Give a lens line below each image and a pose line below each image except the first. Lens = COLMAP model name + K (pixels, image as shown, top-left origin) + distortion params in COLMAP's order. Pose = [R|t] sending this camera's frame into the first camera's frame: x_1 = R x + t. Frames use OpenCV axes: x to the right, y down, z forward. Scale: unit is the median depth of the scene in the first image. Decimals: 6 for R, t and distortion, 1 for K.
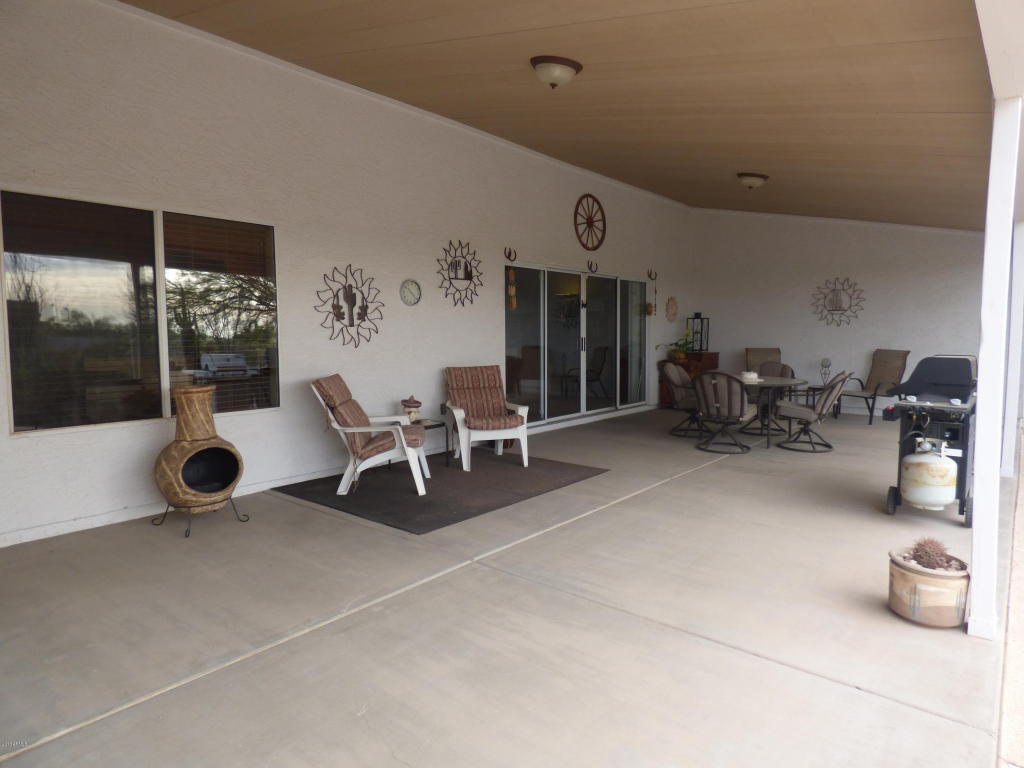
lens RADIAL K [[626.0, 0, 513.8], [0, 626.0, 380.5], [0, 0, 1]] dist [0.007750, -0.004190]
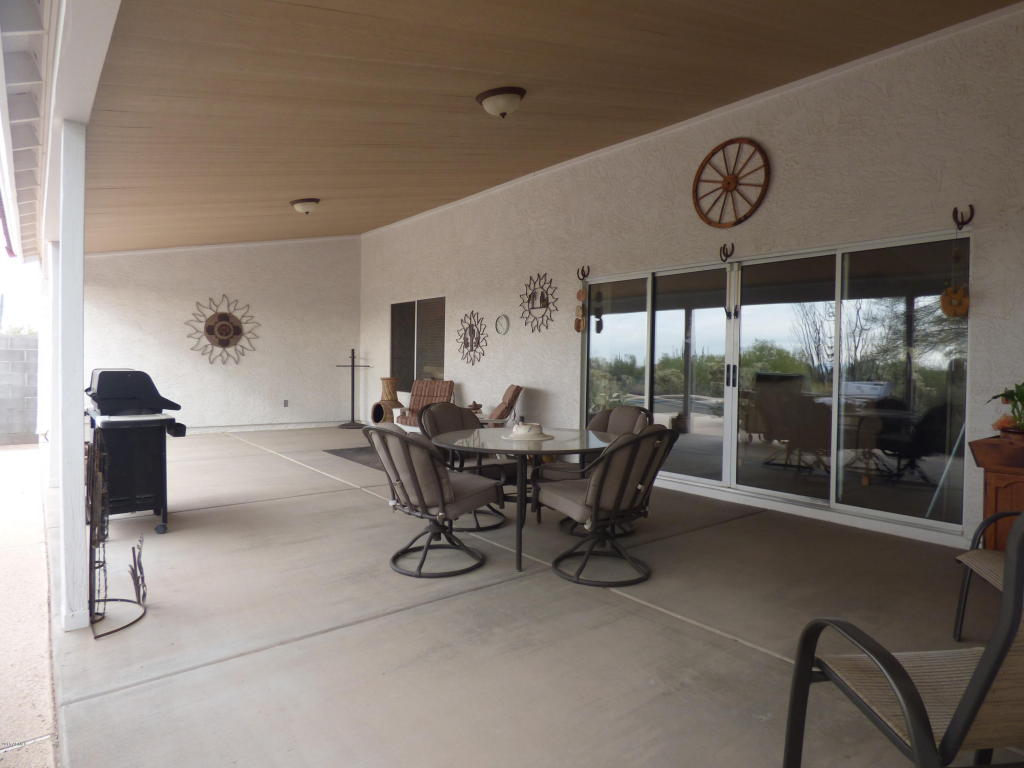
lens RADIAL K [[626.0, 0, 513.6], [0, 626.0, 383.6], [0, 0, 1]] dist [0.007750, -0.004190]
pose [[-0.216643, 0.033083, -0.975690, 1.018893], [-0.090808, 0.994410, 0.053881, -0.084126], [0.972018, 0.100274, -0.212428, 1.210105]]
